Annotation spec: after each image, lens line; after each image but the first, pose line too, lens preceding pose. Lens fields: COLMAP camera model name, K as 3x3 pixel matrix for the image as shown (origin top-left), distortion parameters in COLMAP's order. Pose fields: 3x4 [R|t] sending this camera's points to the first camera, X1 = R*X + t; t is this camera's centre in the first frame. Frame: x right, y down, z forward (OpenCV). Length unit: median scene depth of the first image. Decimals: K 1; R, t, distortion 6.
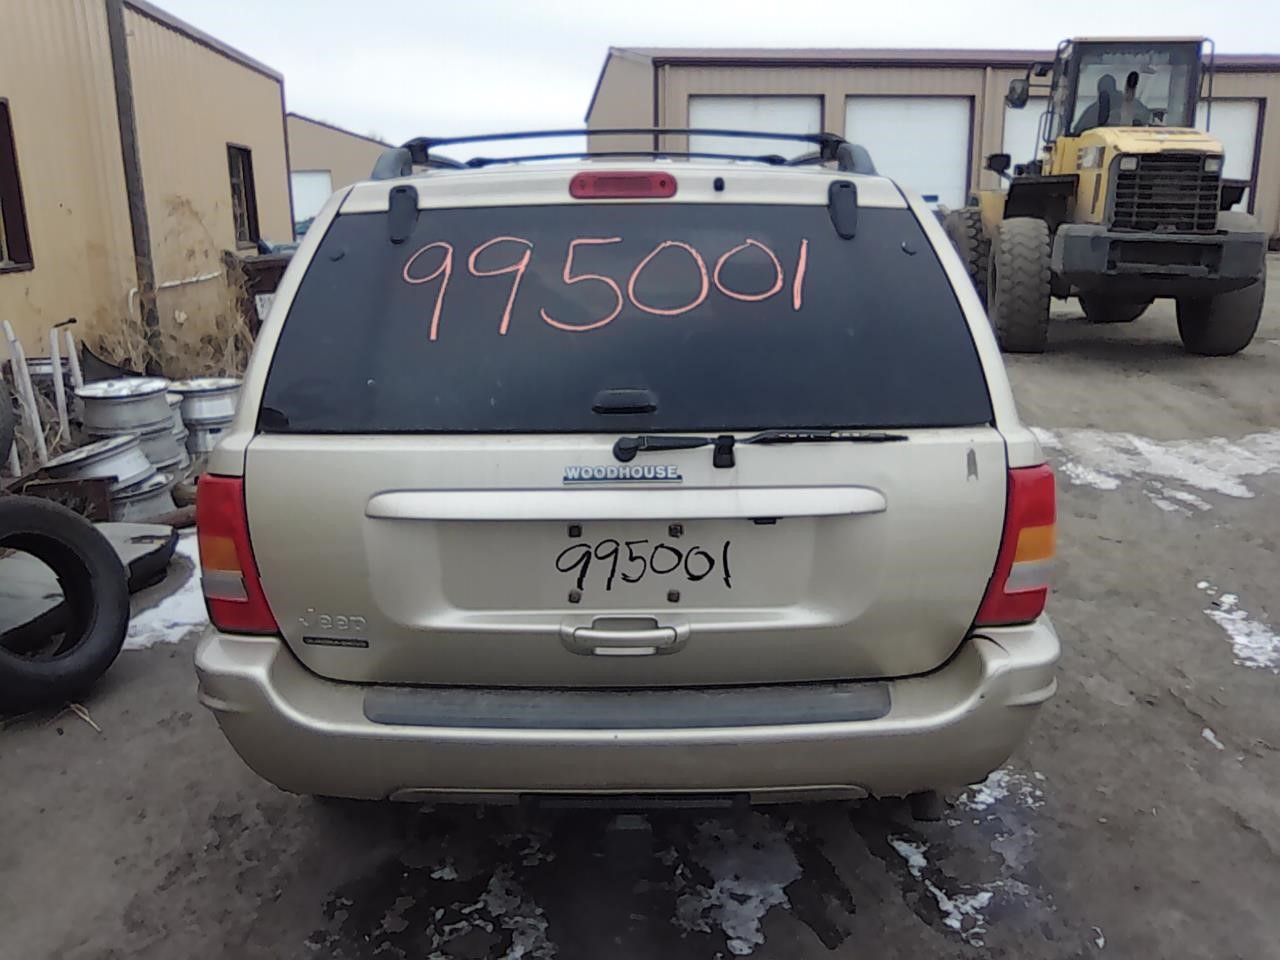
lens RADIAL K [[1093.7, 0, 640.0], [0, 1093.7, 480.0], [0, 0, 1]] dist [-0.042446, -0.001341]
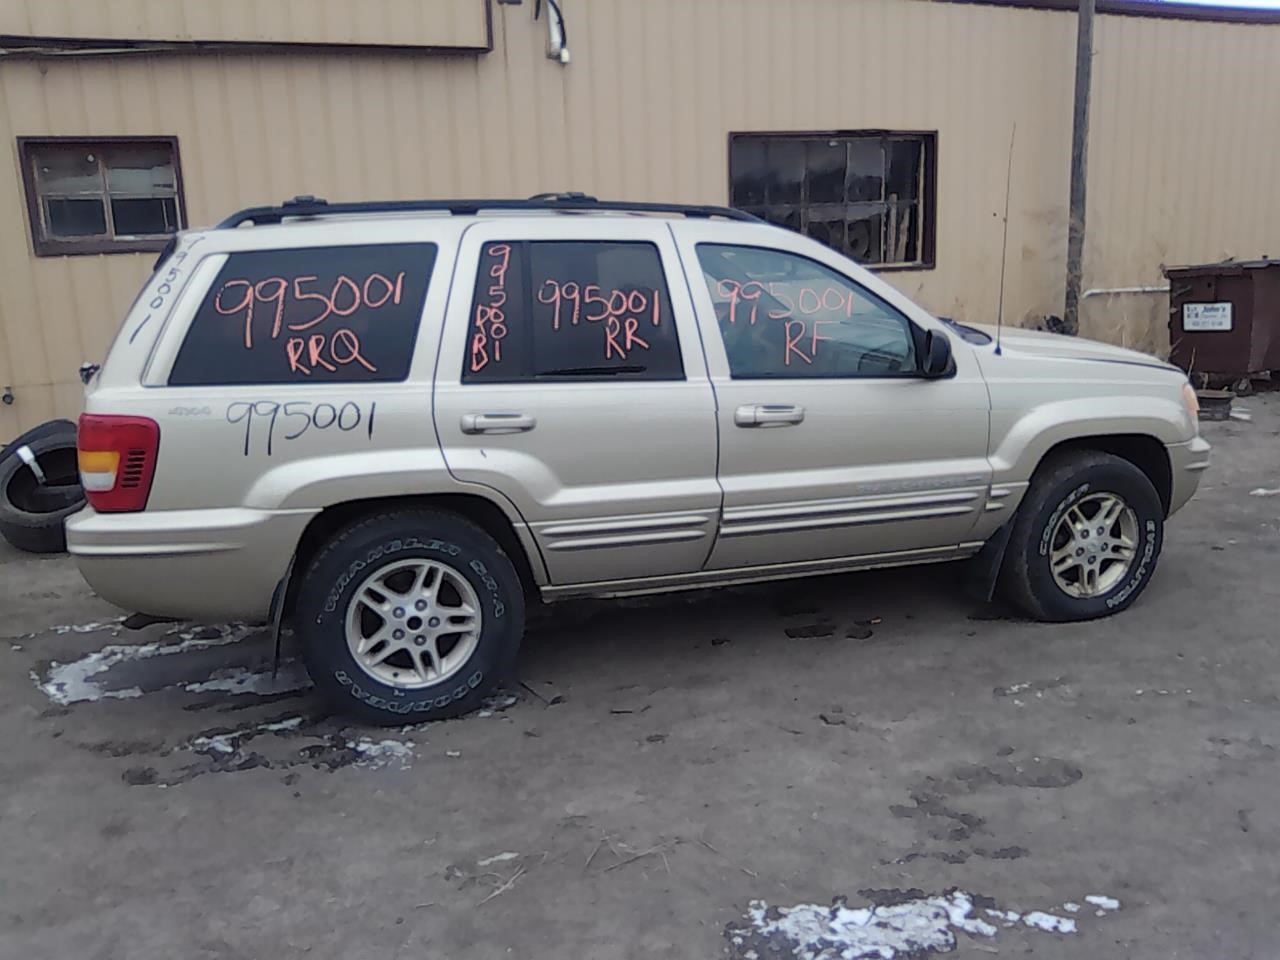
lens RADIAL K [[1159.7, 0, 640.0], [0, 1159.7, 480.0], [0, 0, 1]] dist [-0.002584, -0.002587]
pose [[0.239594, 0.202562, -0.949507, 1.396350], [-0.202169, 0.966963, 0.155272, -0.224618], [0.949591, 0.154758, 0.272631, 0.813140]]
